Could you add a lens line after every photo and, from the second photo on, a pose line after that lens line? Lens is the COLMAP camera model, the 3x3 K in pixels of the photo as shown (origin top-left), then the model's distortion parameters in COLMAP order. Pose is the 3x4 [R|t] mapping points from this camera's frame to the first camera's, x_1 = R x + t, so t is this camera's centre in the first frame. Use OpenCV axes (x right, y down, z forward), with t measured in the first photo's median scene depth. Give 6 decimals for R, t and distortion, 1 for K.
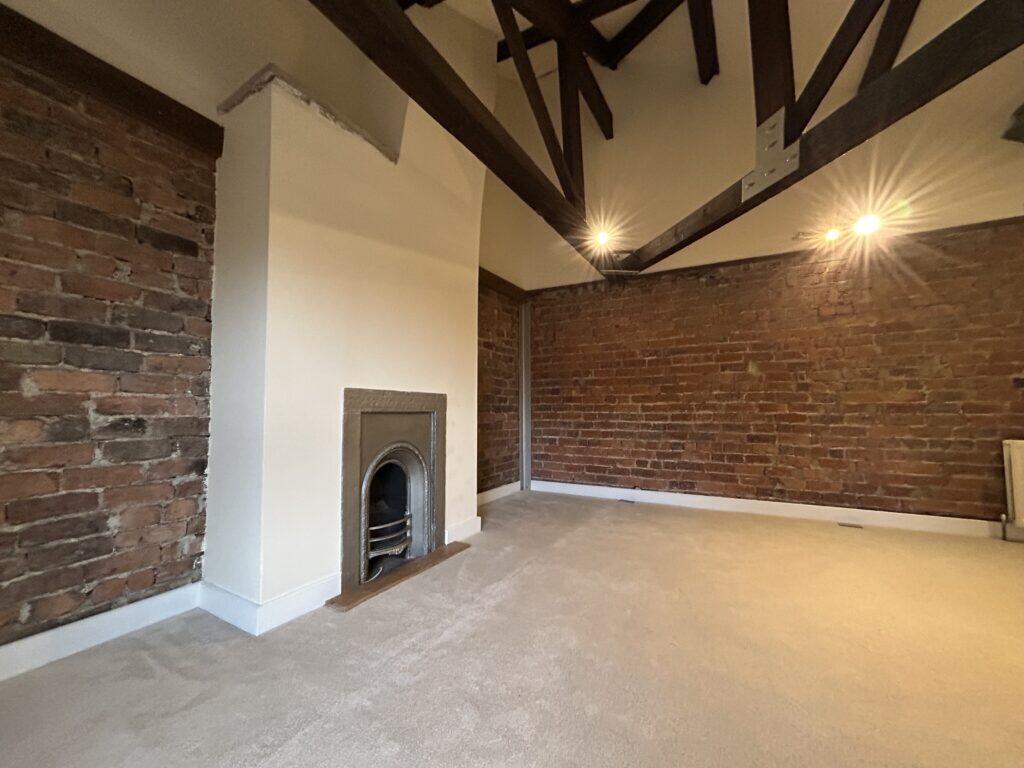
lens RADIAL K [[409.7, 0, 507.4], [0, 409.7, 383.8], [0, 0, 1]] dist [-0.001359, -0.000259]
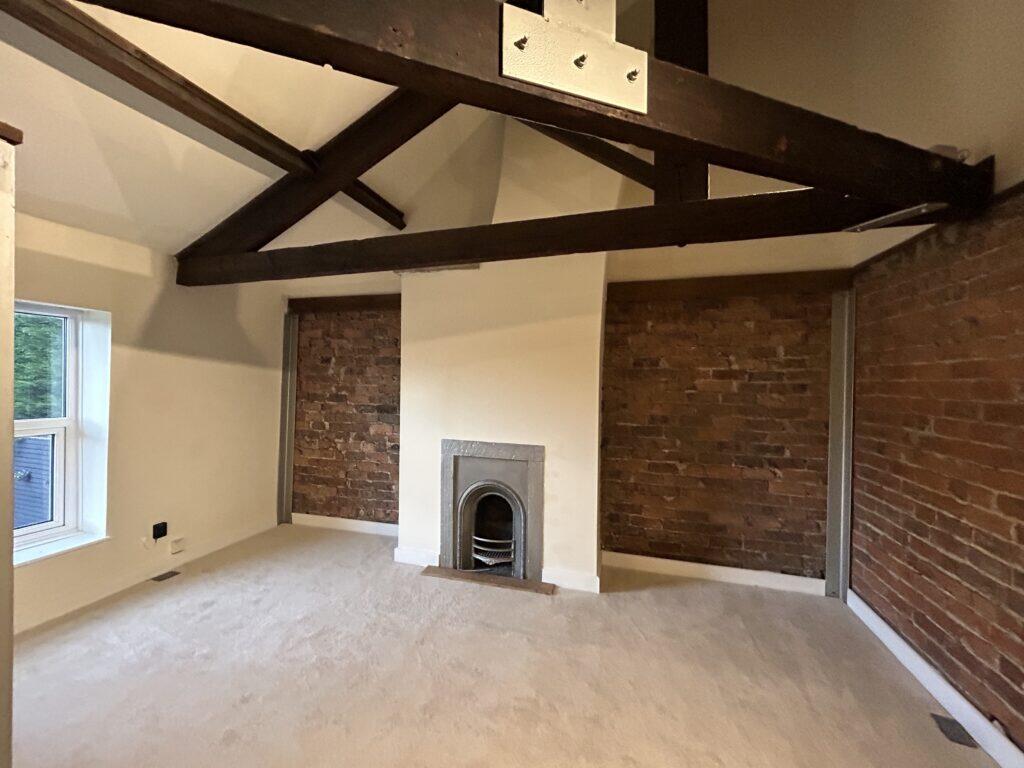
lens RADIAL K [[413.1, 0, 518.5], [0, 413.1, 382.2], [0, 0, 1]] dist [0.001396, 0.000615]
pose [[0.234891, 0.006538, -0.972000, 0.758648], [0.043732, 0.998894, 0.017287, -0.139857], [0.971038, -0.046568, 0.234345, 0.577646]]
